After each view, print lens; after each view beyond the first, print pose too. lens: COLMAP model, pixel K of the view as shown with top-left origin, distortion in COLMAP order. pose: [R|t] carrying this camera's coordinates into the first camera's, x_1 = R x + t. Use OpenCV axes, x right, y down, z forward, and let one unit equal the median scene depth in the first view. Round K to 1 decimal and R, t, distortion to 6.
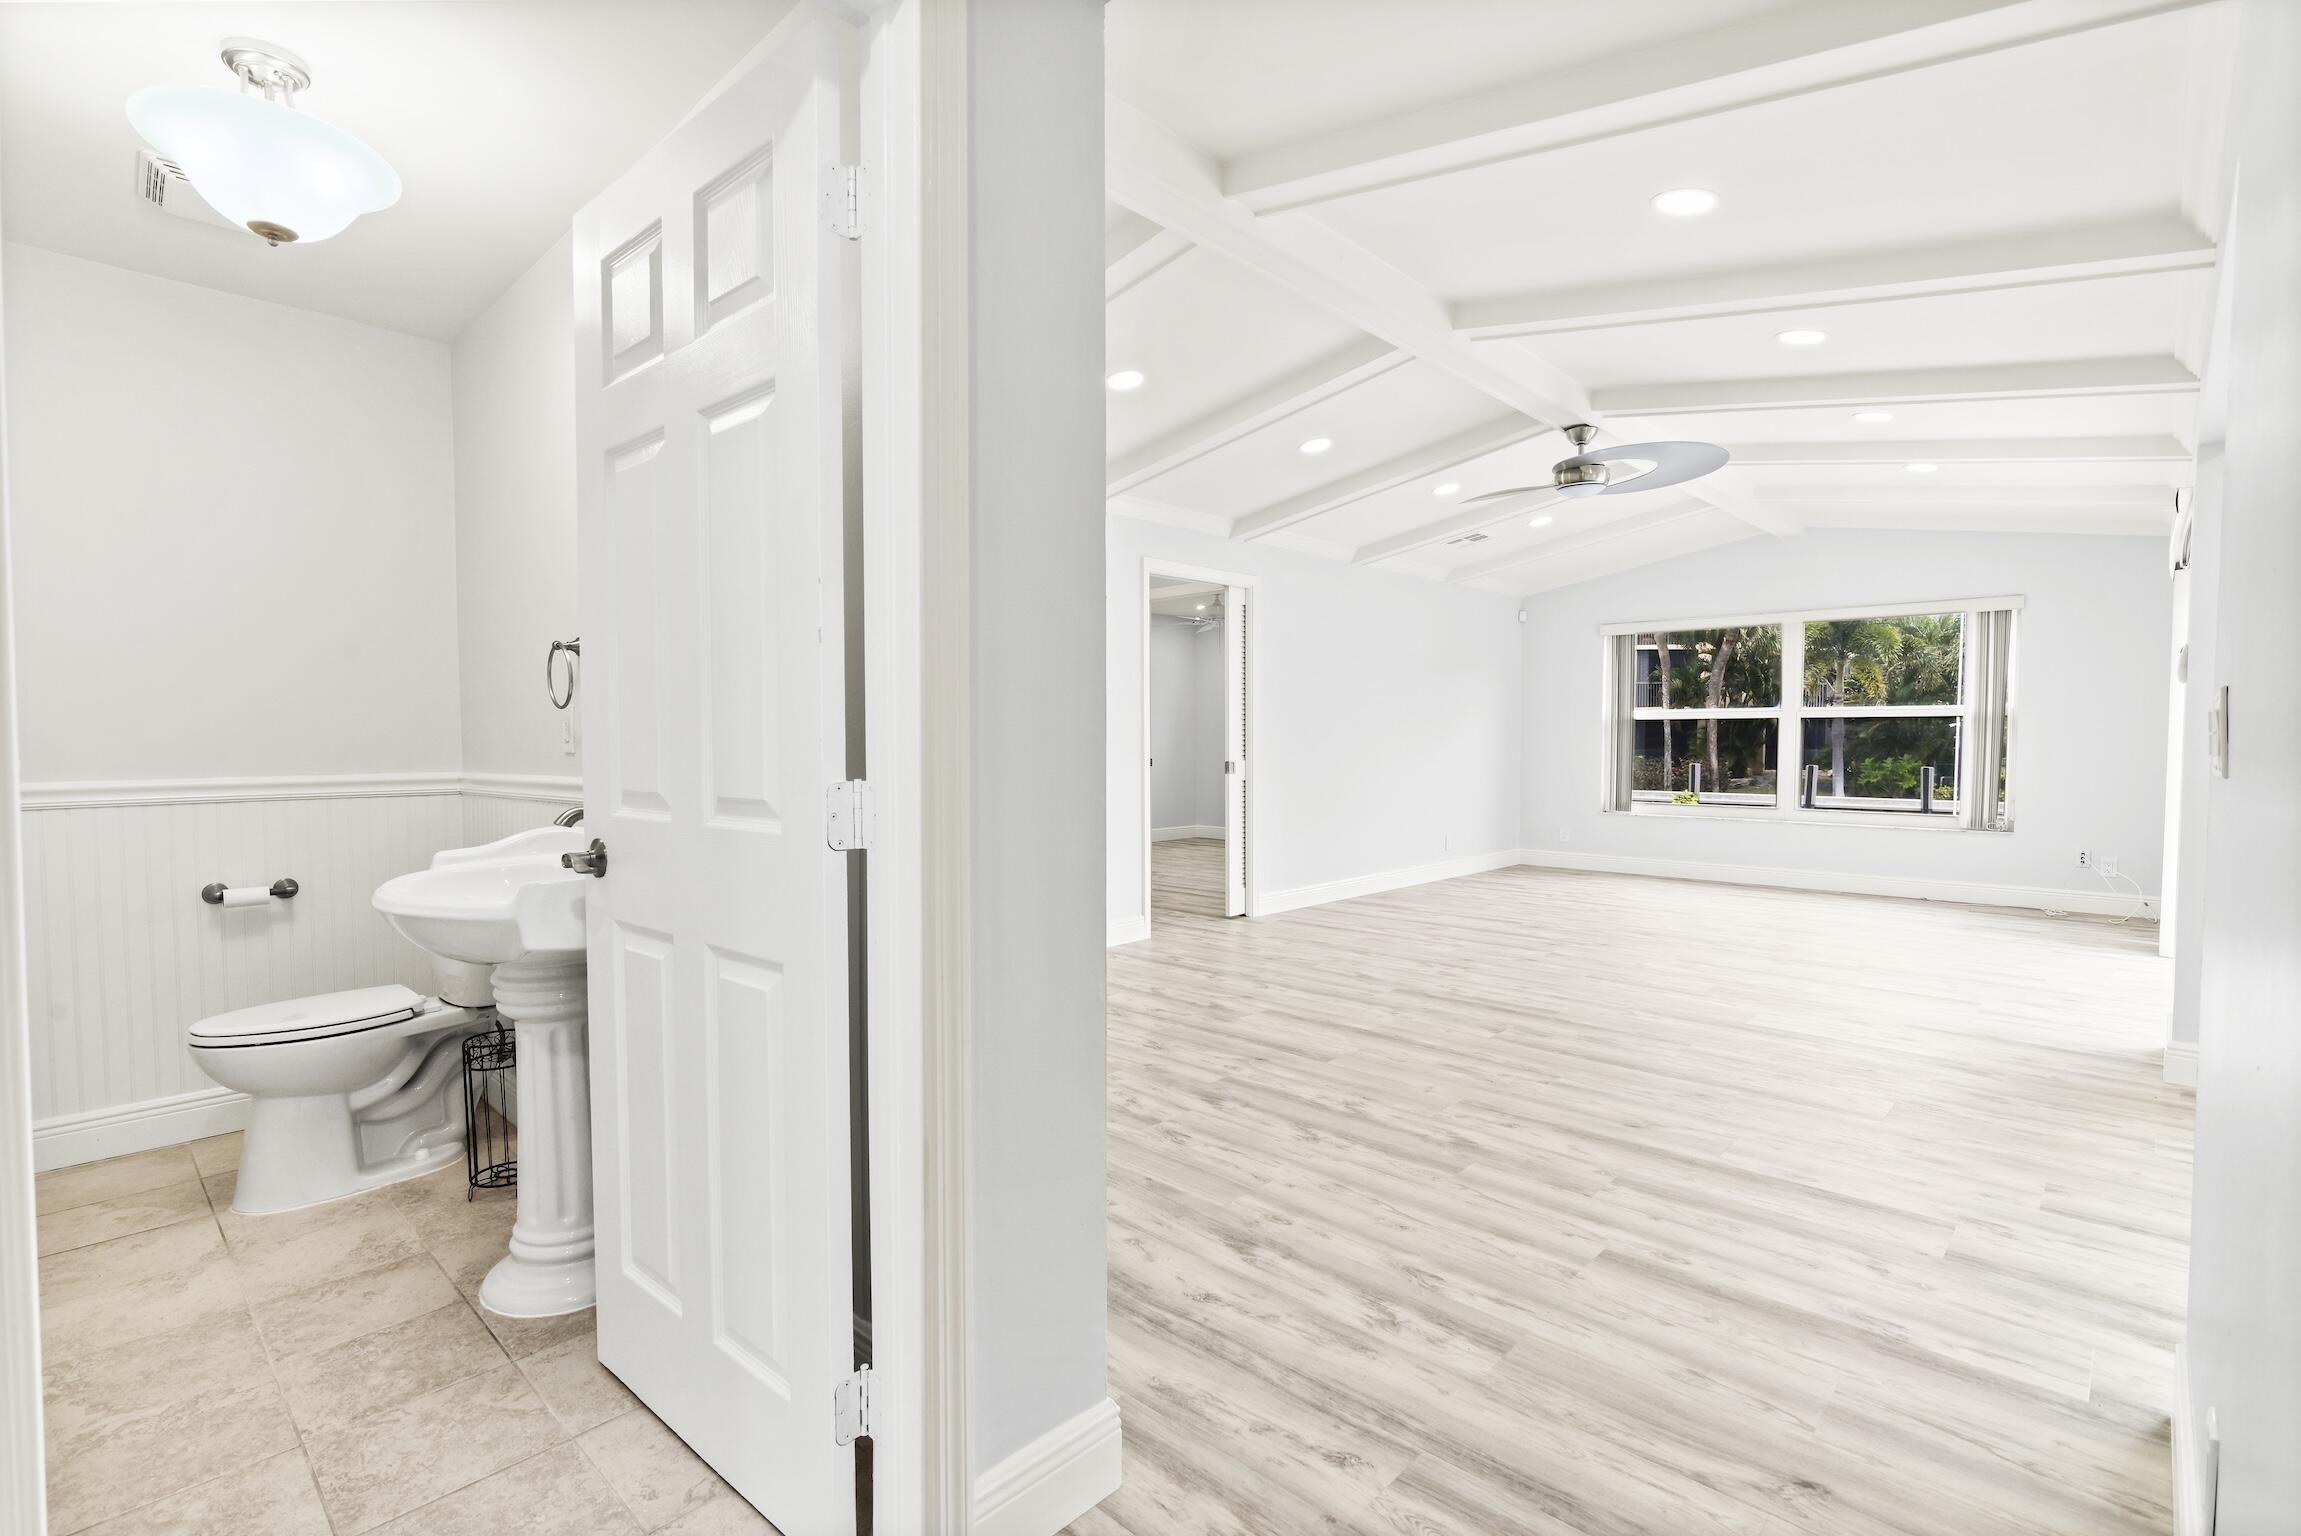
lens RADIAL K [[1049.9, 0, 1140.1], [0, 1049.9, 781.0], [0, 0, 1]] dist [-0.002483, 0.000118]
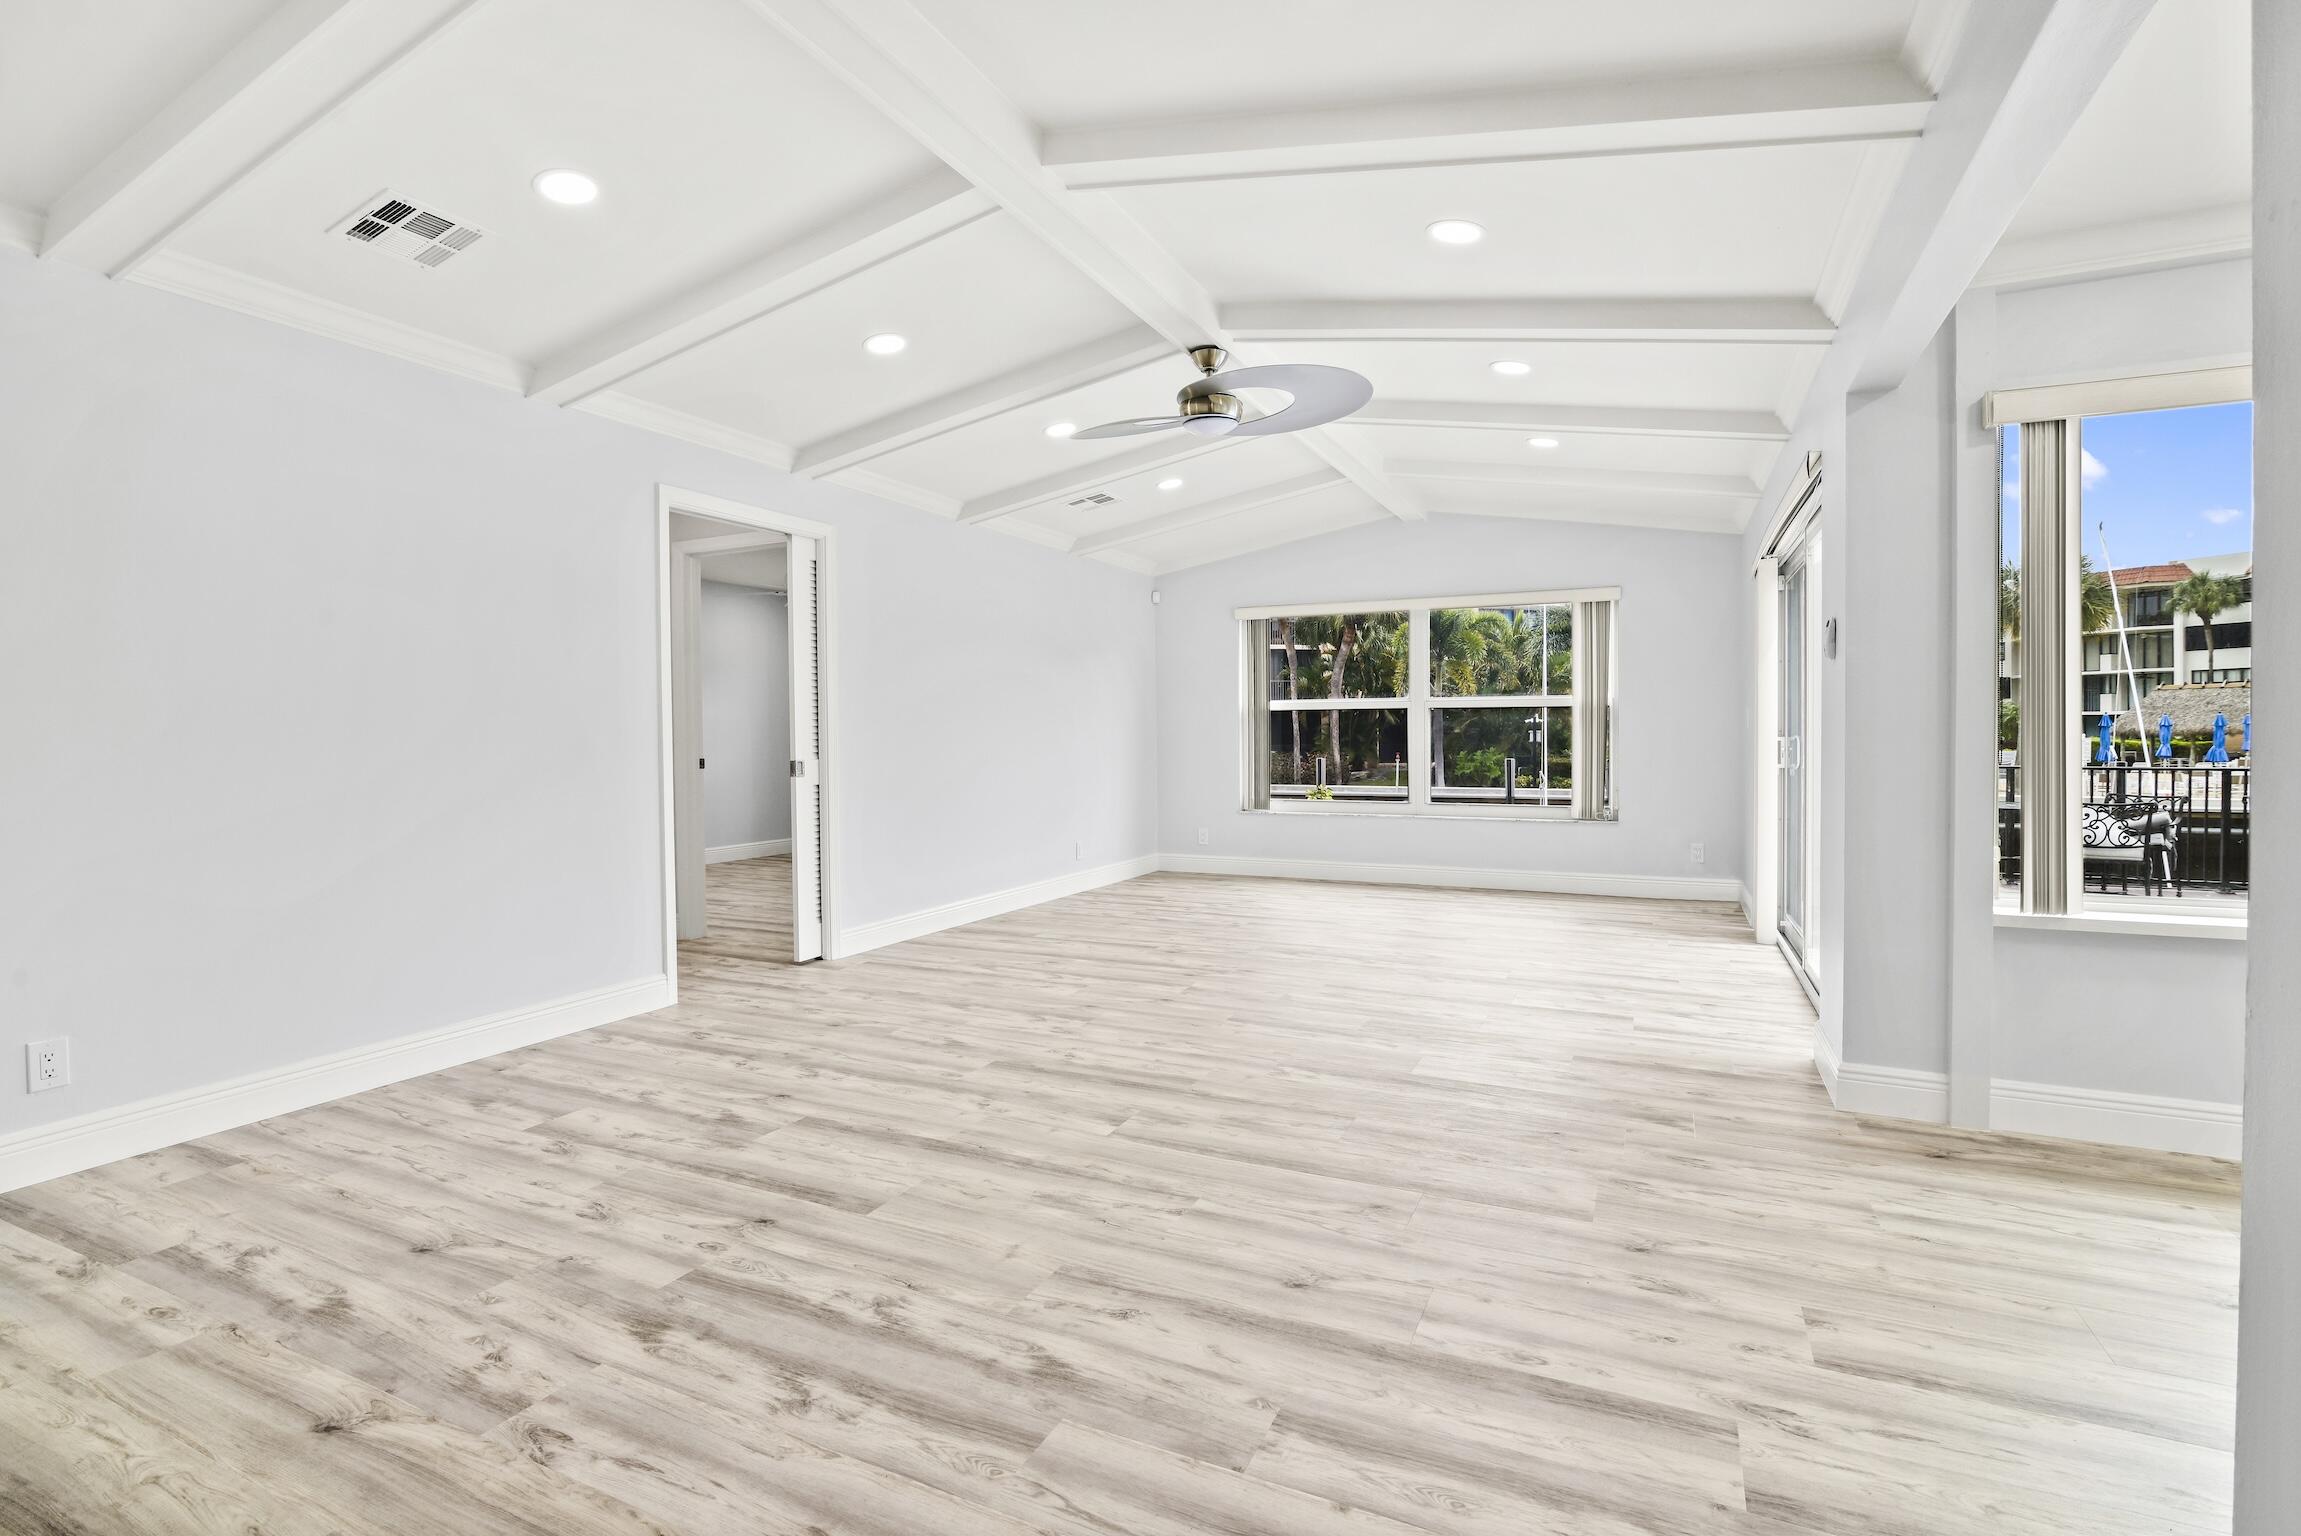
lens RADIAL K [[1086.4, 0, 1128.6], [0, 1086.4, 749.8], [0, 0, 1]] dist [-0.018061, 0.000054]
pose [[0.951134, -0.009719, 0.308627, 0.104332], [0.018731, 0.999480, -0.026251, -0.001844], [-0.308211, 0.030749, 0.950821, 0.242178]]
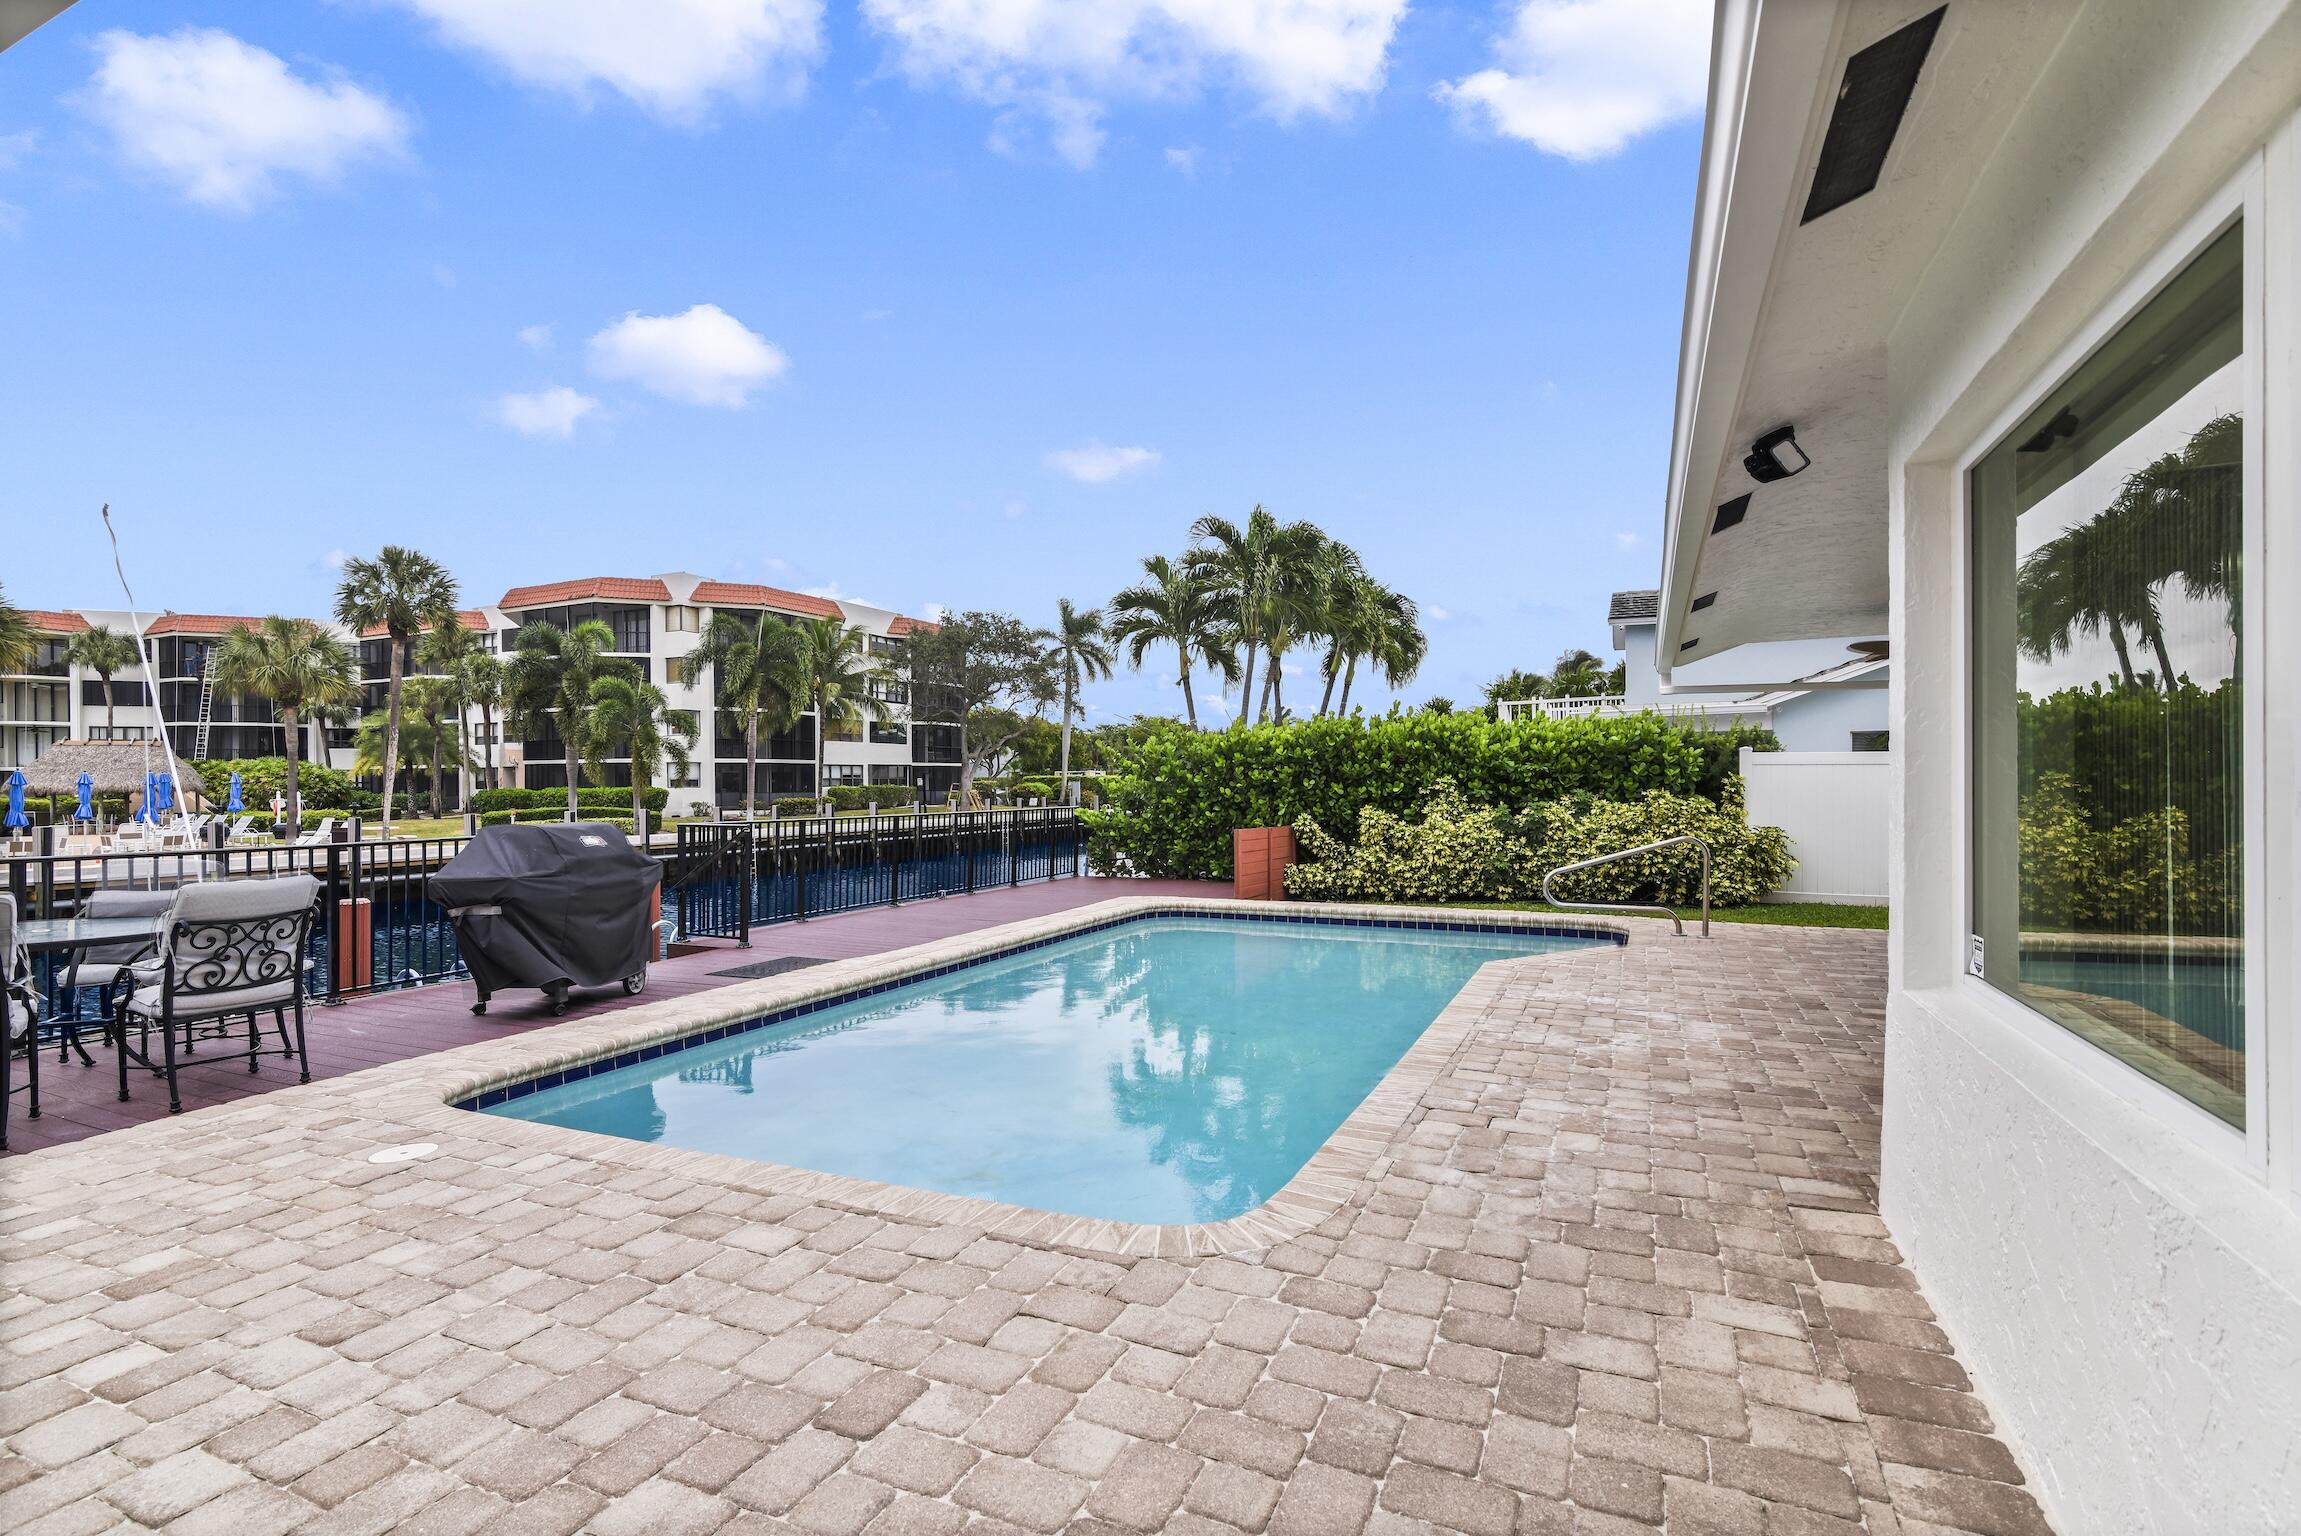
lens RADIAL K [[1049.9, 0, 1140.1], [0, 1049.9, 781.0], [0, 0, 1]] dist [-0.002483, 0.000118]
pose [[-0.320047, 0.002779, 0.947397, 0.891766], [0.042680, 0.999023, 0.011488, -0.041708], [-0.946440, 0.044112, -0.319853, 0.909494]]
